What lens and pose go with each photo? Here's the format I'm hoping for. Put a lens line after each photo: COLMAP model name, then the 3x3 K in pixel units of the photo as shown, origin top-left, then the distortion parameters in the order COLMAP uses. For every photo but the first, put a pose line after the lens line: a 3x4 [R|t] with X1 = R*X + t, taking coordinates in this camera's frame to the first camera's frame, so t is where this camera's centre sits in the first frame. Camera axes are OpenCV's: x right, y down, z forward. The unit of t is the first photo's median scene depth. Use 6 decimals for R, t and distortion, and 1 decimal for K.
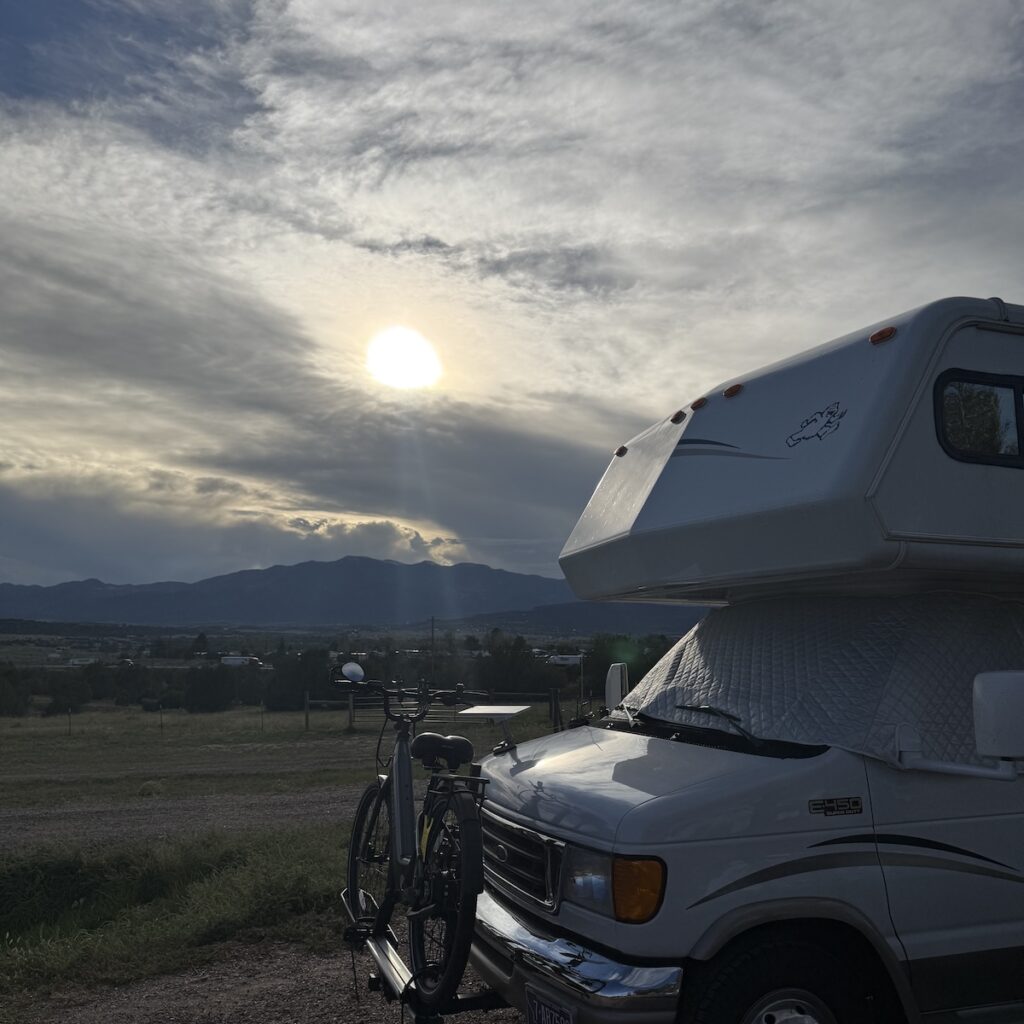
lens RADIAL K [[1084.9, 0, 498.7], [0, 1084.9, 511.9], [0, 0, 1]] dist [0.087190, -0.177068]
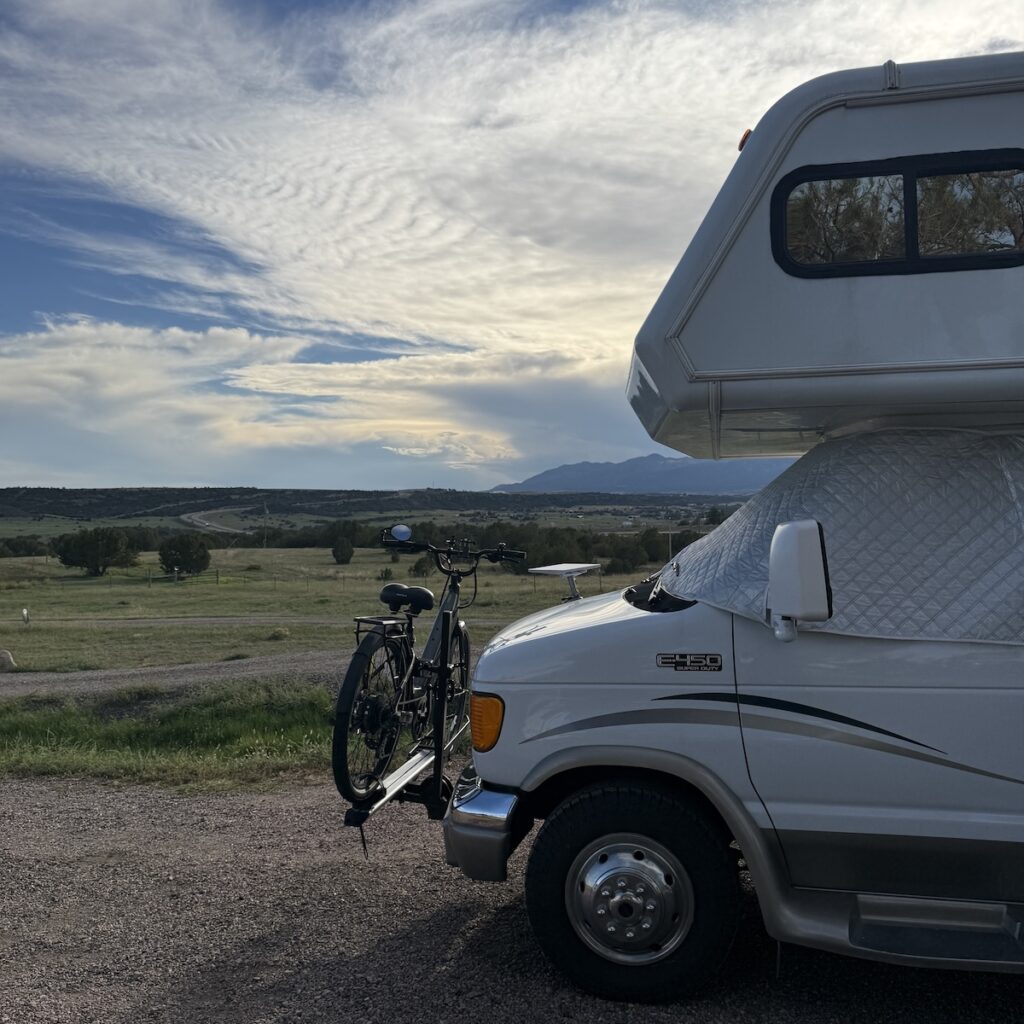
lens RADIAL K [[1084.9, 0, 498.7], [0, 1084.9, 511.9], [0, 0, 1]] dist [0.087190, -0.177068]
pose [[0.799485, -0.022950, -0.600248, 0.180808], [0.094693, 0.991591, 0.088212, 0.009125], [0.593175, -0.127364, 0.794935, 0.037862]]
